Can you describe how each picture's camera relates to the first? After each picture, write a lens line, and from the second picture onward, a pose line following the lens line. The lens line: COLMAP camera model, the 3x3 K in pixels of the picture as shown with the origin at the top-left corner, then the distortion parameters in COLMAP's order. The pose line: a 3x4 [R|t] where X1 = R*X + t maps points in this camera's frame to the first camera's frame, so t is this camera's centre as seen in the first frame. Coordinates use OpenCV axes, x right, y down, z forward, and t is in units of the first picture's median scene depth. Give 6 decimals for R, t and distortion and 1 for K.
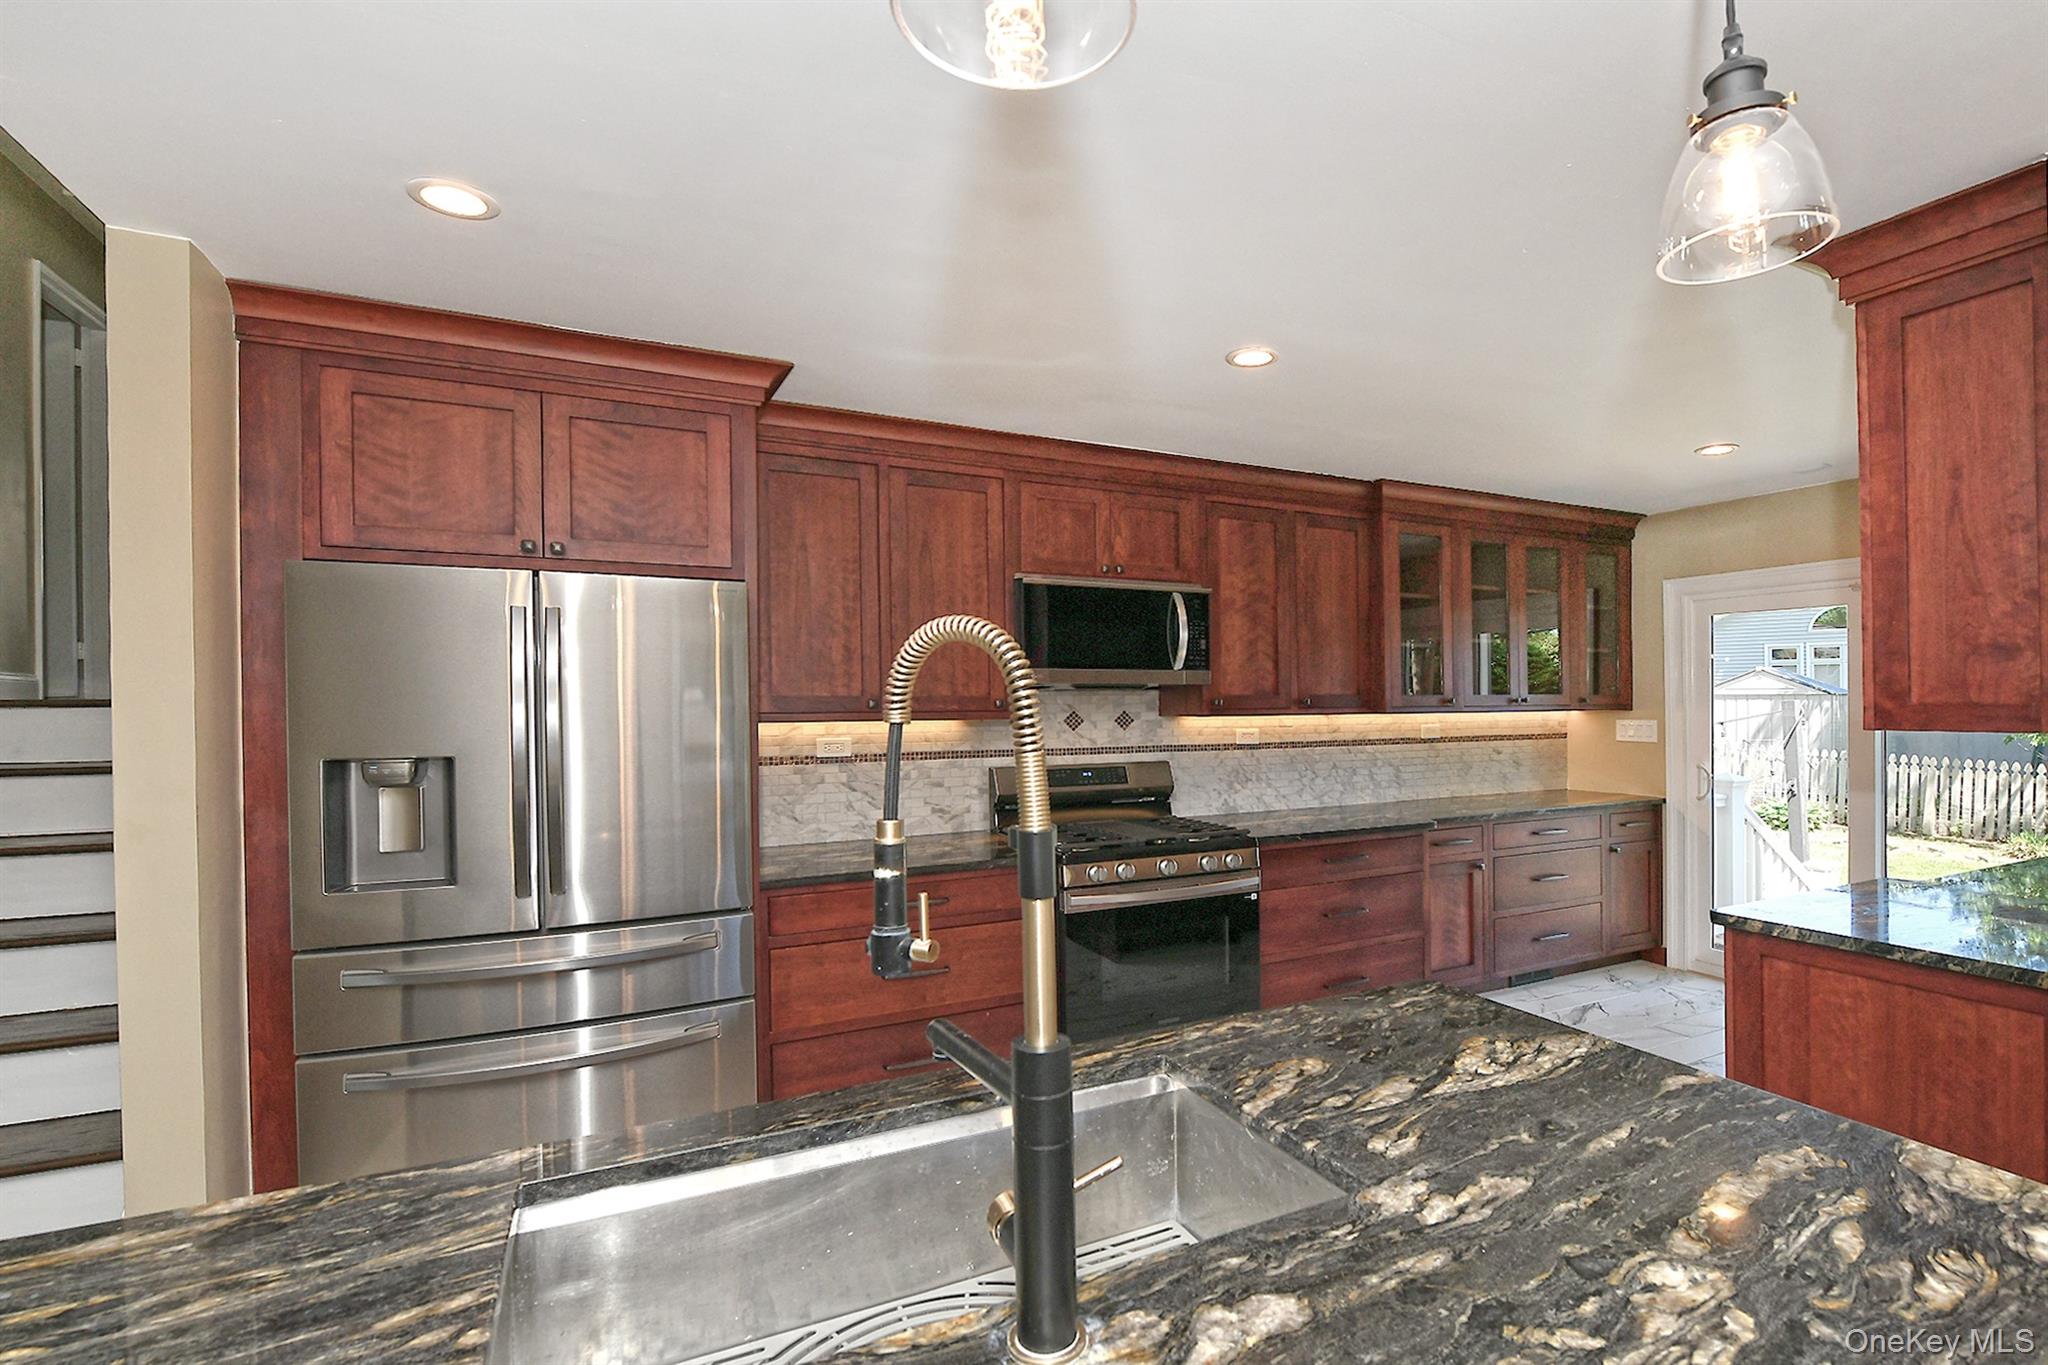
lens RADIAL K [[908.8, 0, 1022.8], [0, 908.8, 699.2], [0, 0, 1]] dist [-0.004780, -0.000409]
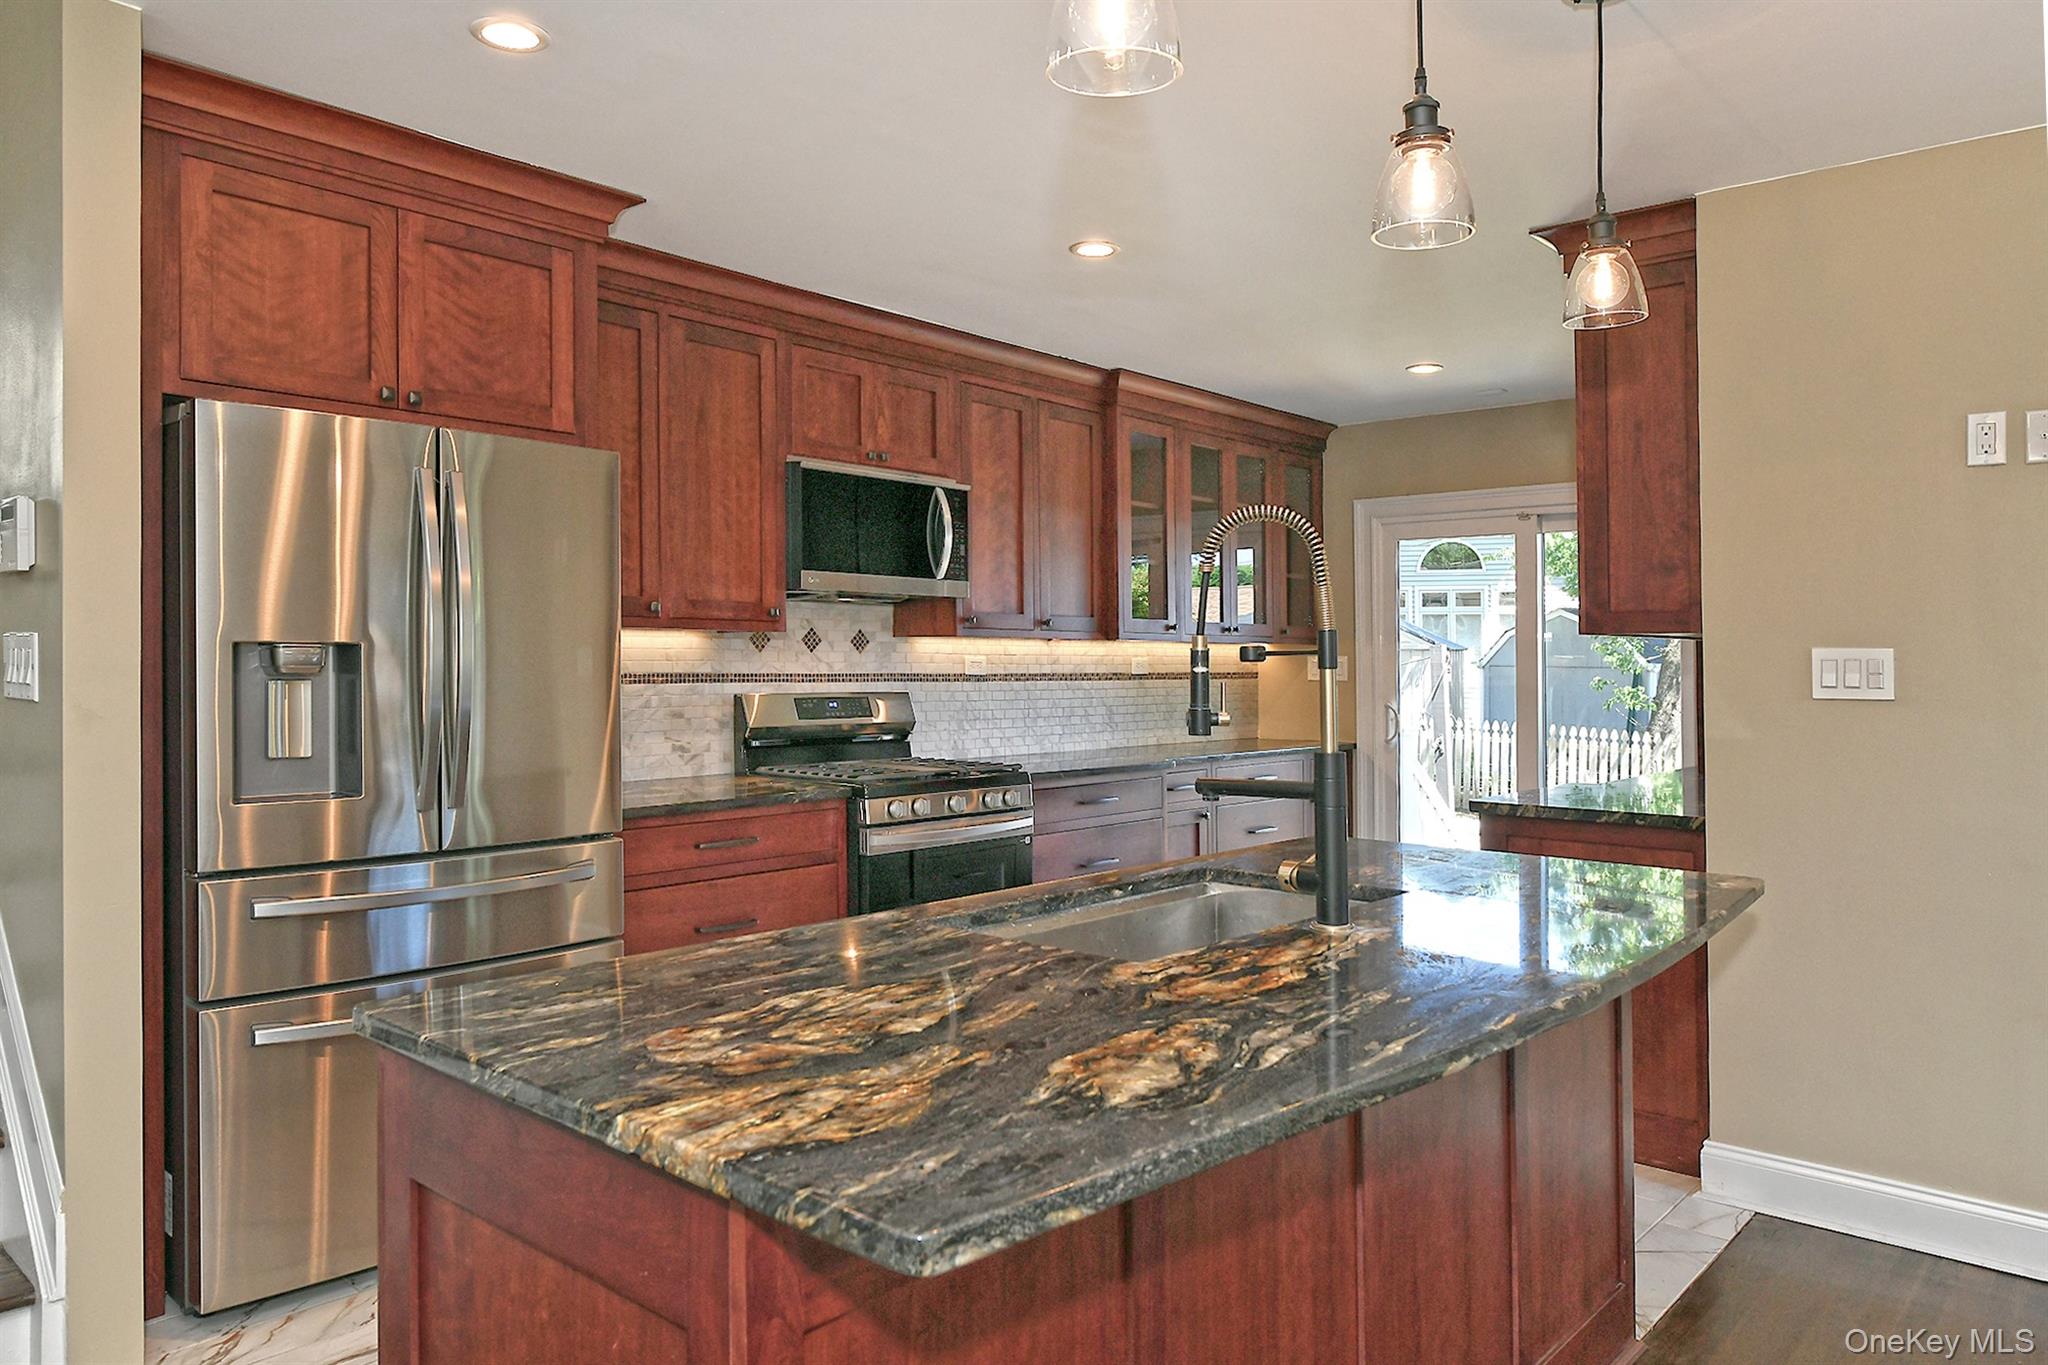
lens RADIAL K [[1570.8, 0, 966.5], [0, 1570.8, 631.0], [0, 0, 1]] dist [0.004556, -0.001592]
pose [[0.899820, 0.011450, 0.436111, -0.444597], [-0.001388, 0.999726, -0.023383, 0.050233], [-0.436259, 0.020435, 0.899589, -0.323952]]
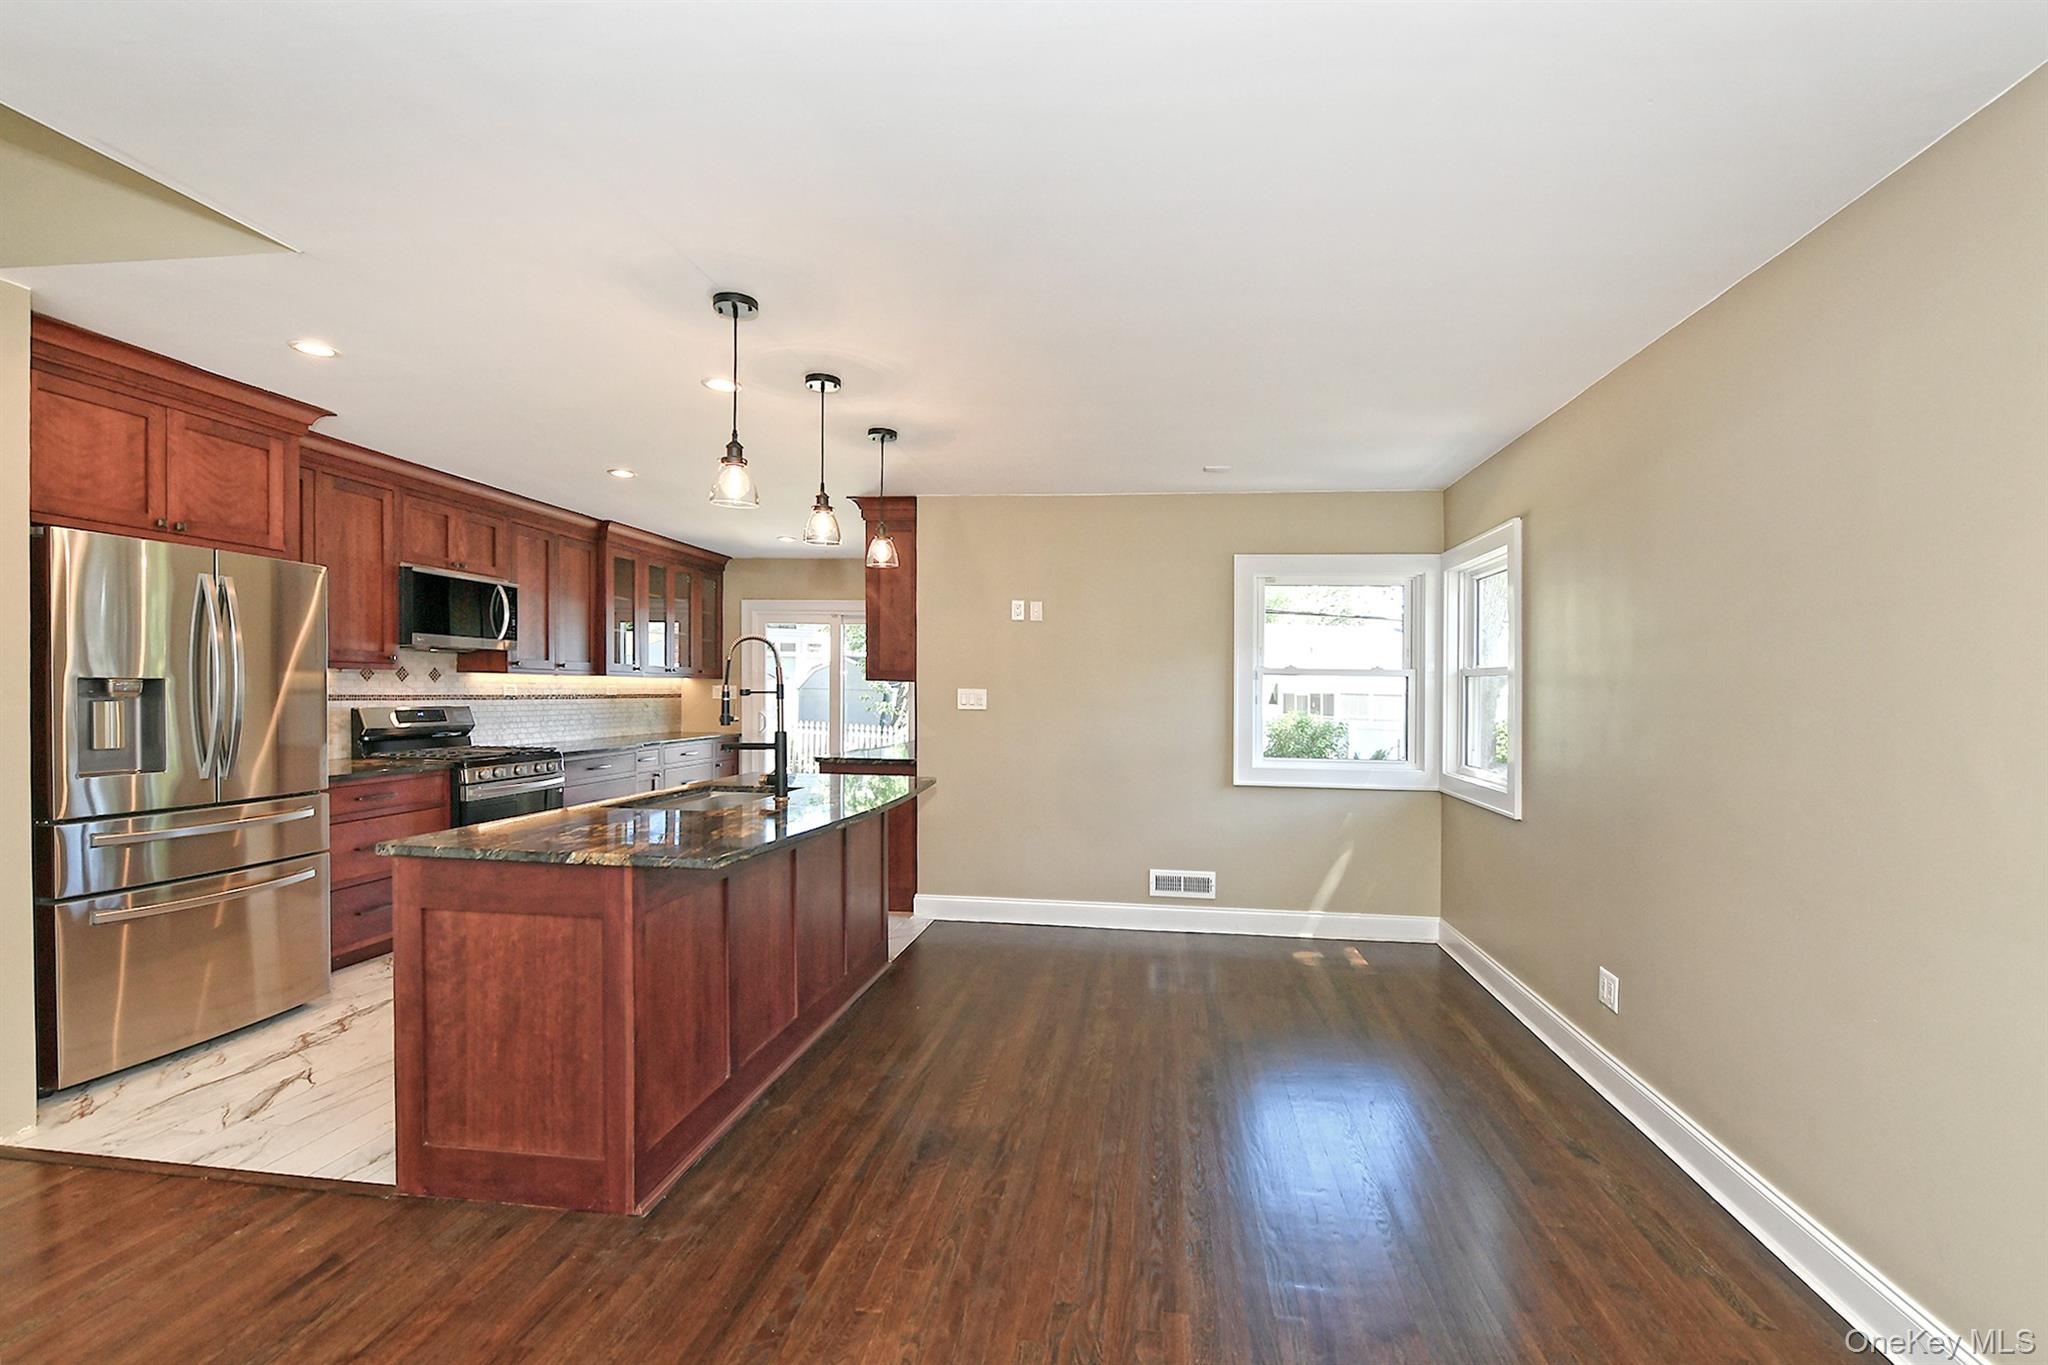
lens RADIAL K [[981.7, 0, 1150.2], [0, 981.7, 719.8], [0, 0, 1]] dist [-0.013867, -0.000179]
pose [[0.436509, -0.020551, 0.899465, -0.764593], [-0.010282, 0.999560, 0.027828, 0.040794], [-0.899641, -0.021395, 0.436105, -0.590202]]
